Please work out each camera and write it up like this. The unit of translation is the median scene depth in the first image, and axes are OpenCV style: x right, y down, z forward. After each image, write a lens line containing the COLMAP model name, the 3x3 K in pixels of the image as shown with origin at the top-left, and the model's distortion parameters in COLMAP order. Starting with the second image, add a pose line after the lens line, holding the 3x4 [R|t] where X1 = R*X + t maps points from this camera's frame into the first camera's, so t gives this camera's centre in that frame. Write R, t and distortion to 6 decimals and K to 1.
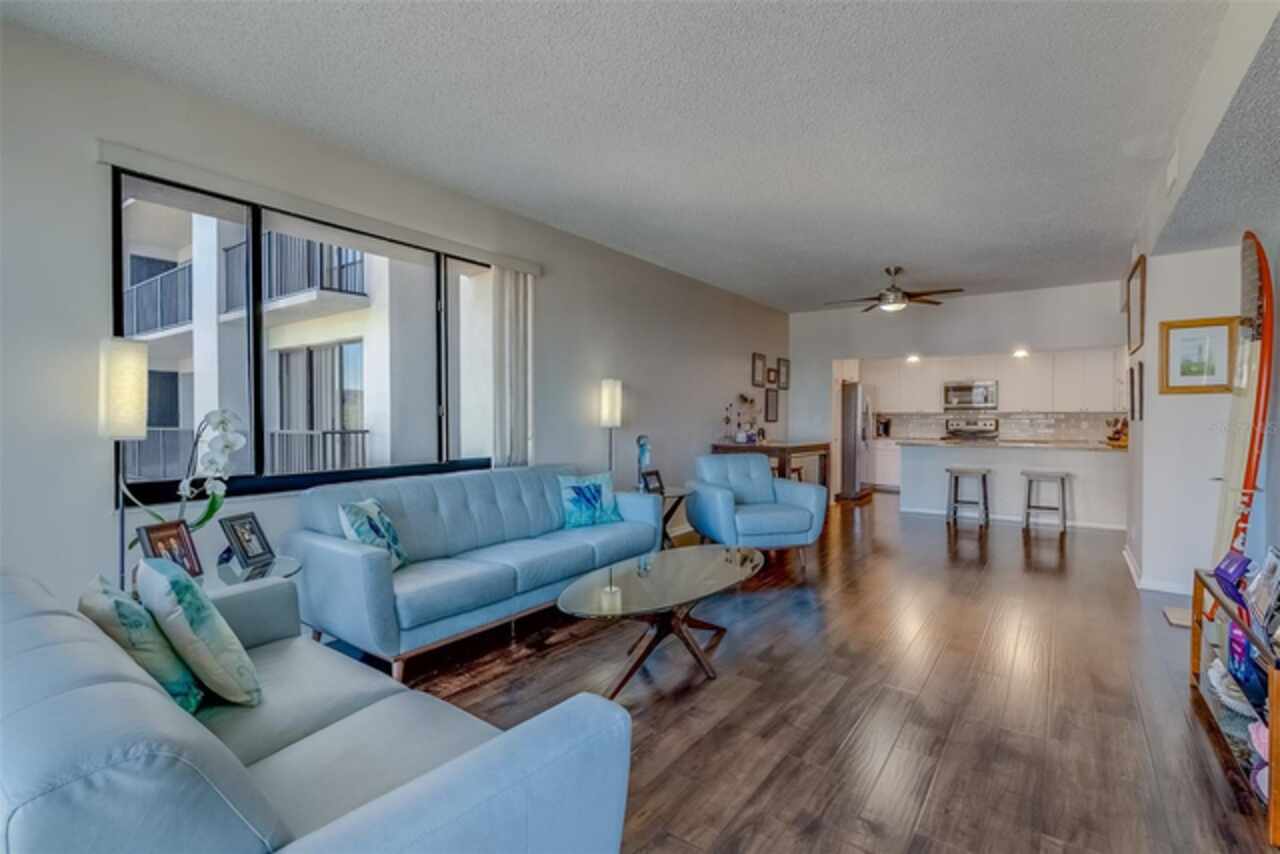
lens RADIAL K [[585.1, 0, 637.5], [0, 585.1, 420.9], [0, 0, 1]] dist [-0.001650, 0.000558]
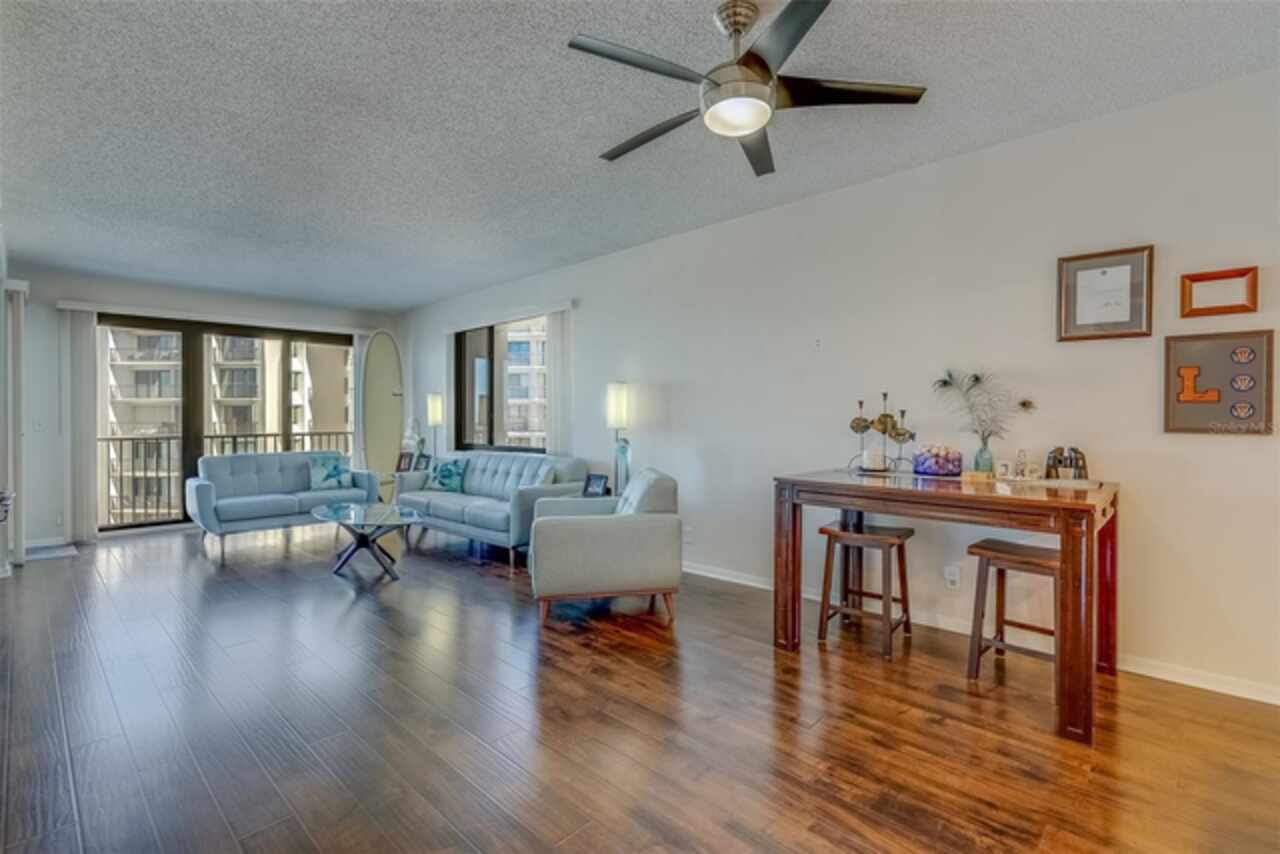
lens RADIAL K [[567.2, 0, 642.6], [0, 567.2, 418.6], [0, 0, 1]] dist [-0.002362, -0.000366]
pose [[-0.104177, 0.003742, -0.994552, 1.308714], [-0.007263, 0.999963, 0.004523, -0.017555], [0.994532, 0.007694, -0.104146, 1.618790]]
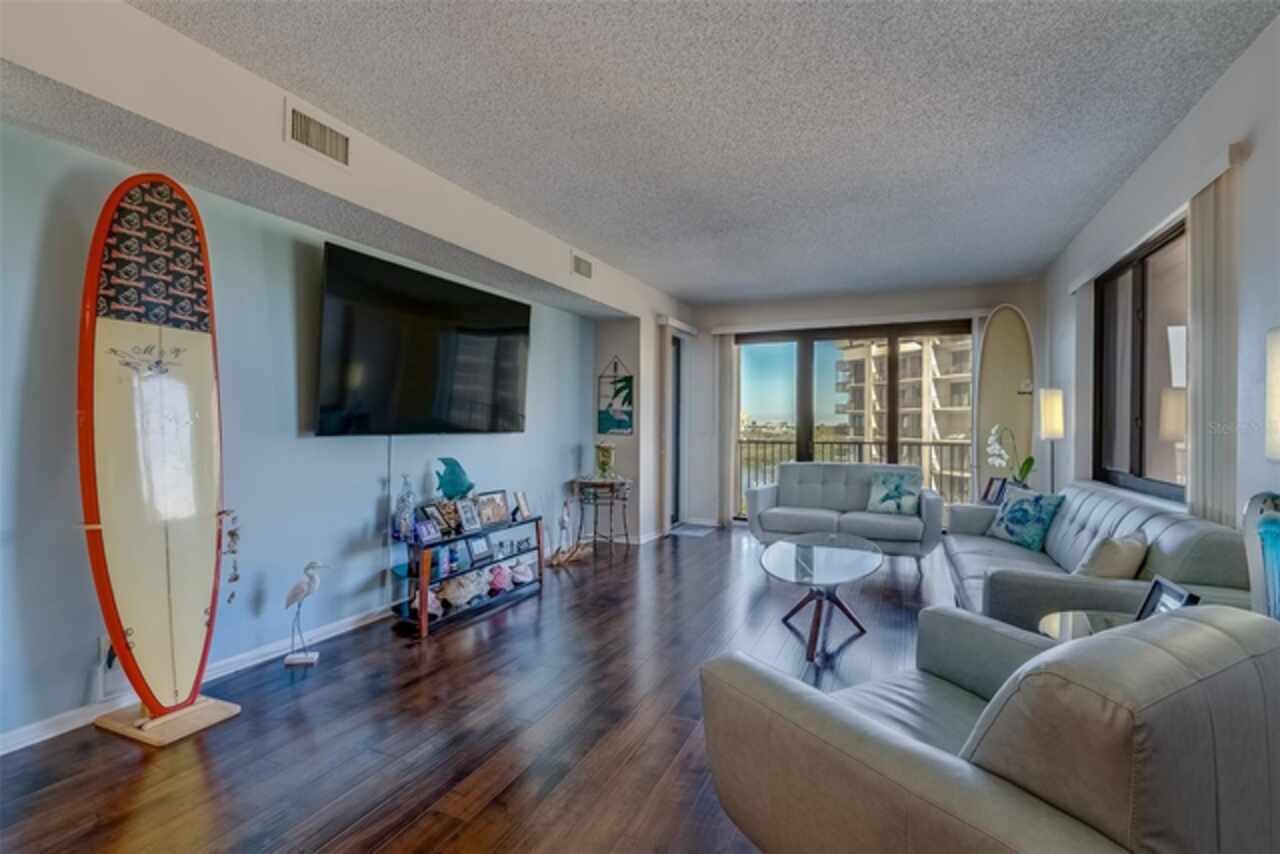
lens RADIAL K [[585.7, 0, 668.6], [0, 585.7, 422.8], [0, 0, 1]] dist [-0.002940, -0.000070]
pose [[-0.968482, -0.005219, -0.249030, 0.571825], [-0.007863, 0.999923, 0.009625, -0.020161], [0.248961, 0.011280, -0.968448, 1.753294]]
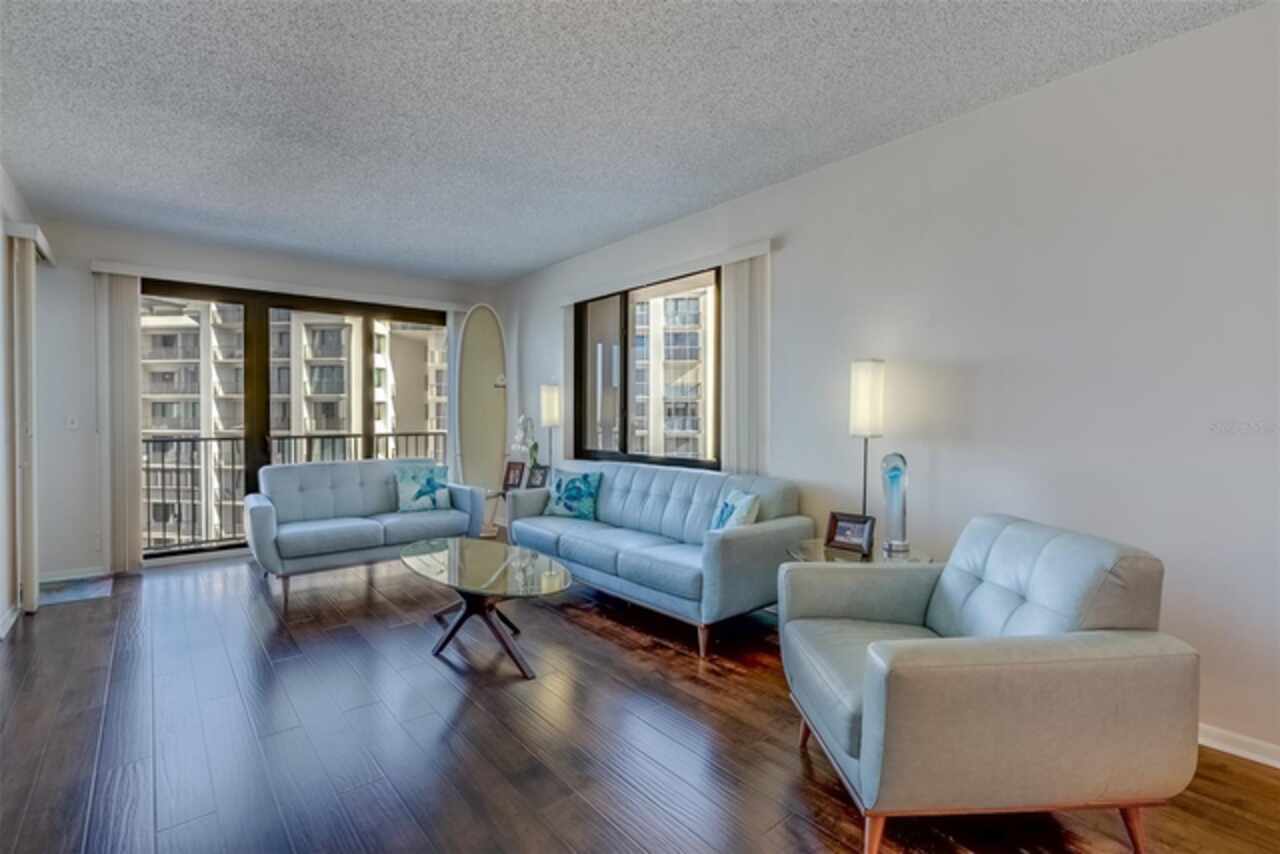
lens RADIAL K [[585.1, 0, 637.5], [0, 585.1, 420.9], [0, 0, 1]] dist [-0.001650, 0.000558]
pose [[-0.235864, 0.010591, -0.971728, 0.871800], [-0.012121, 0.999831, 0.013839, -0.017146], [0.971710, 0.015042, -0.235696, 1.282261]]
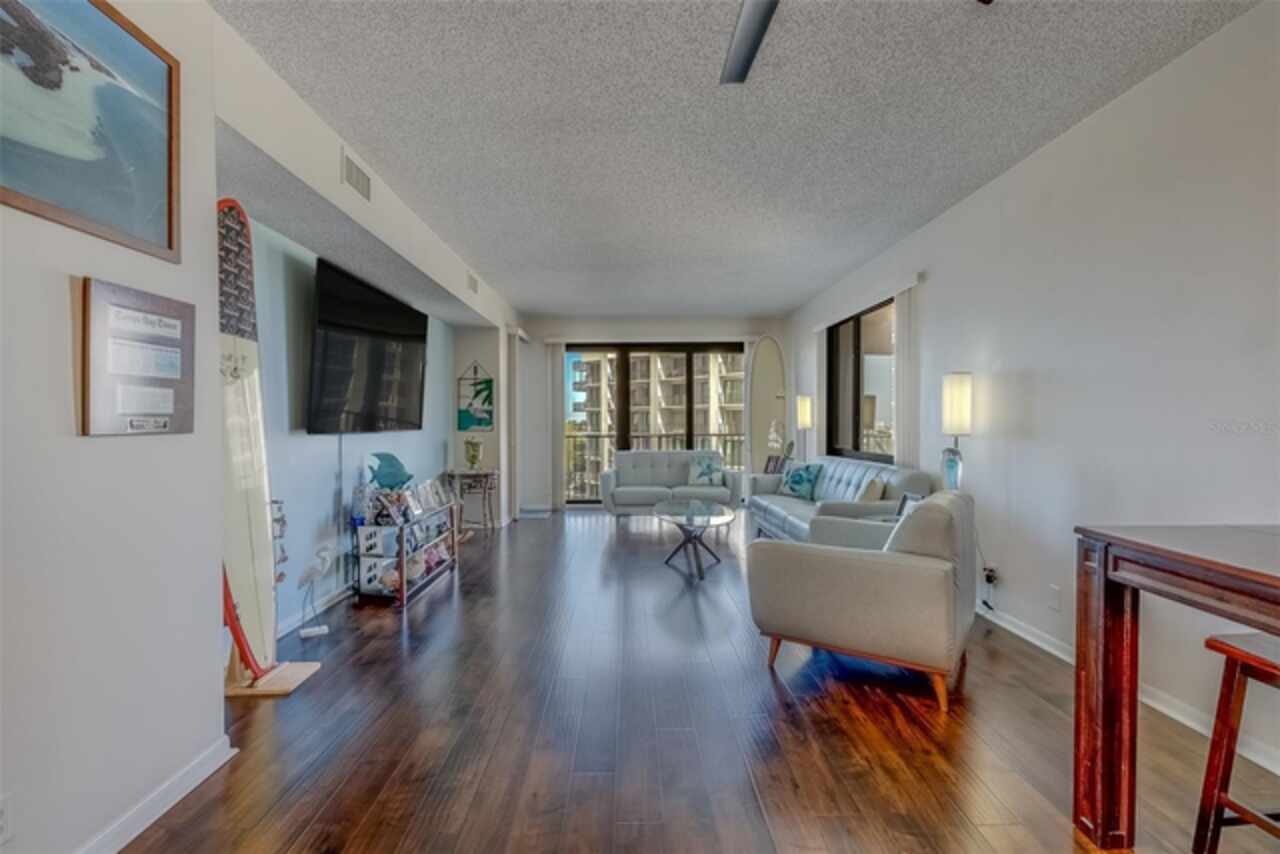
lens RADIAL K [[576.0, 0, 659.1], [0, 576.0, 428.4], [0, 0, 1]] dist [0.000800, 0.000491]
pose [[-0.770740, 0.011124, -0.637052, 1.024188], [-0.003051, 0.999772, 0.021150, -0.018992], [0.637142, 0.018245, -0.770530, 1.876513]]
